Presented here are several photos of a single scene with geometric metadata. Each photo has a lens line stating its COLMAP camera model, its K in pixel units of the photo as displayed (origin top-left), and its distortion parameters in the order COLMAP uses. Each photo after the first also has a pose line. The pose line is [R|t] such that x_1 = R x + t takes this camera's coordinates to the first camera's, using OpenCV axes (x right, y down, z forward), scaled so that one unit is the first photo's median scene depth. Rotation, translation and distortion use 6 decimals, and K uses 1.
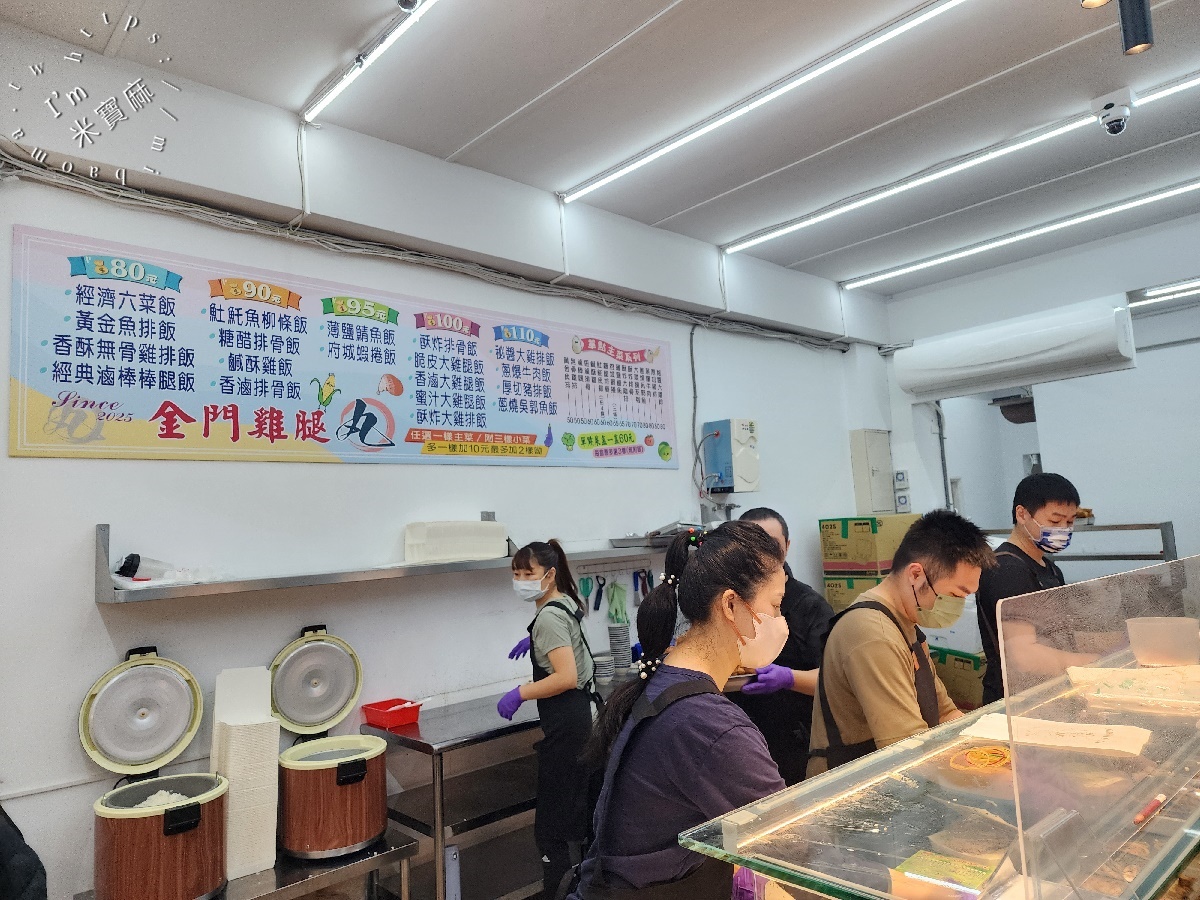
lens RADIAL K [[817.8, 0, 600.0], [0, 817.8, 450.0], [0, 0, 1]] dist [0.088682, -0.104170]
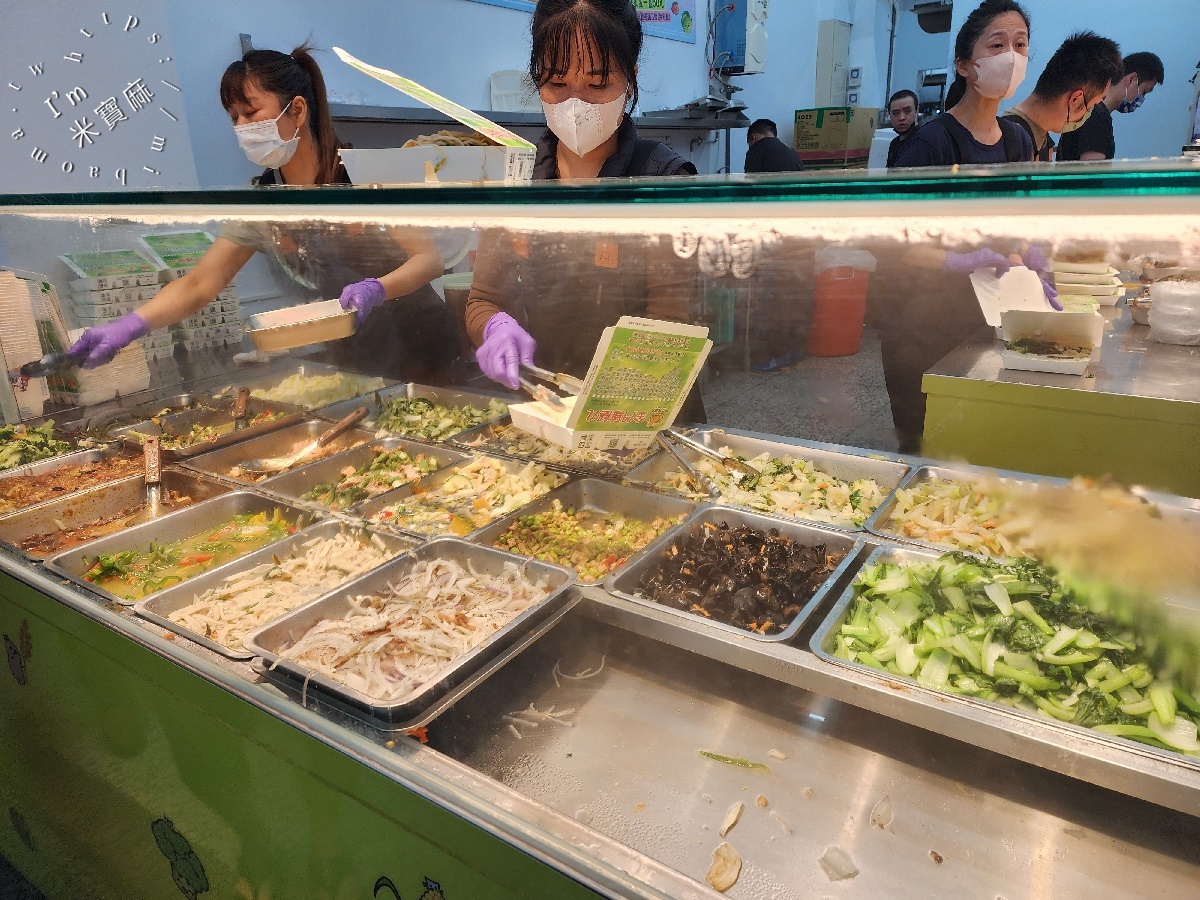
lens RADIAL K [[817.8, 0, 600.0], [0, 817.8, 450.0], [0, 0, 1]] dist [0.088682, -0.104170]
pose [[0.972608, -0.049920, 0.227026, -0.382981], [-0.046694, 0.914802, 0.401195, 0.105607], [-0.227712, -0.400807, 0.887413, -0.114498]]
